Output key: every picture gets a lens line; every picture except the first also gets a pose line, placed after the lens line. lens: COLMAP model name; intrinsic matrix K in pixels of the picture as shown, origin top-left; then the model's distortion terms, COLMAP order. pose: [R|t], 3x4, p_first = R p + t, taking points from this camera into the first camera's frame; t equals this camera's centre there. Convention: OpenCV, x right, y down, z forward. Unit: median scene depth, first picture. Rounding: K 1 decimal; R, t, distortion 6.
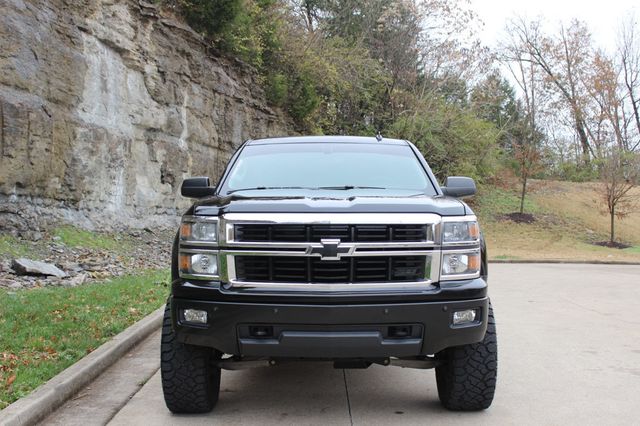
lens RADIAL K [[878.3, 0, 321.0], [0, 878.3, 213.0], [0, 0, 1]] dist [-0.078868, 0.000000]
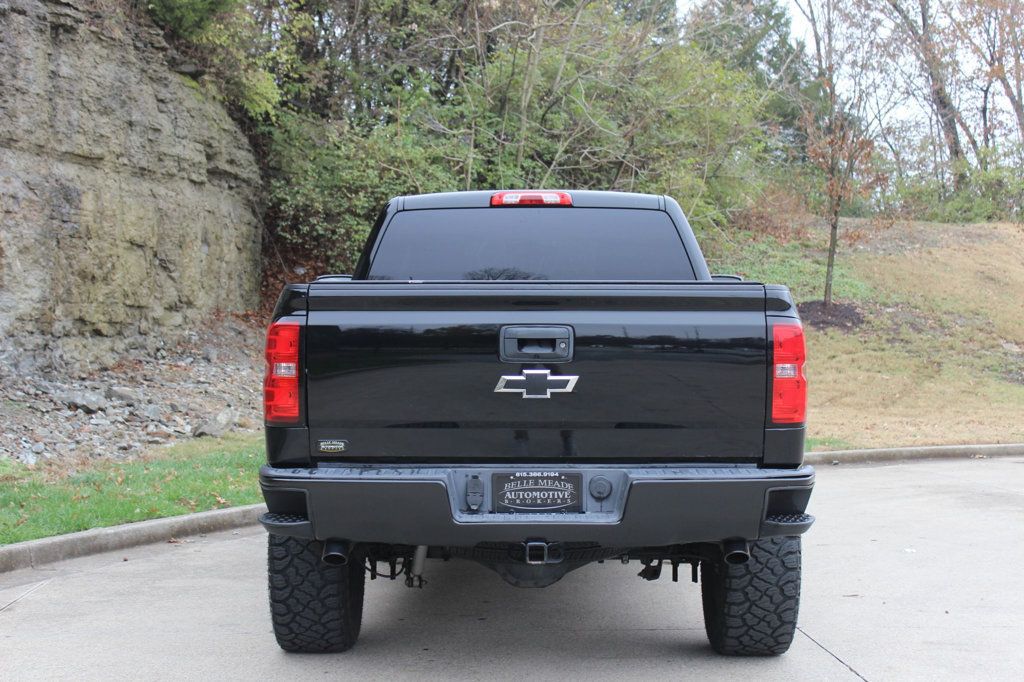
lens RADIAL K [[1606.0, 0, 507.4], [0, 1606.0, 339.2], [0, 0, 1]] dist [0.008875, 0.000000]
pose [[0.998213, -0.019158, 0.056609, 0.051693], [0.017935, 0.999596, 0.022035, -0.001764], [-0.057009, -0.020981, 0.998153, 0.313835]]
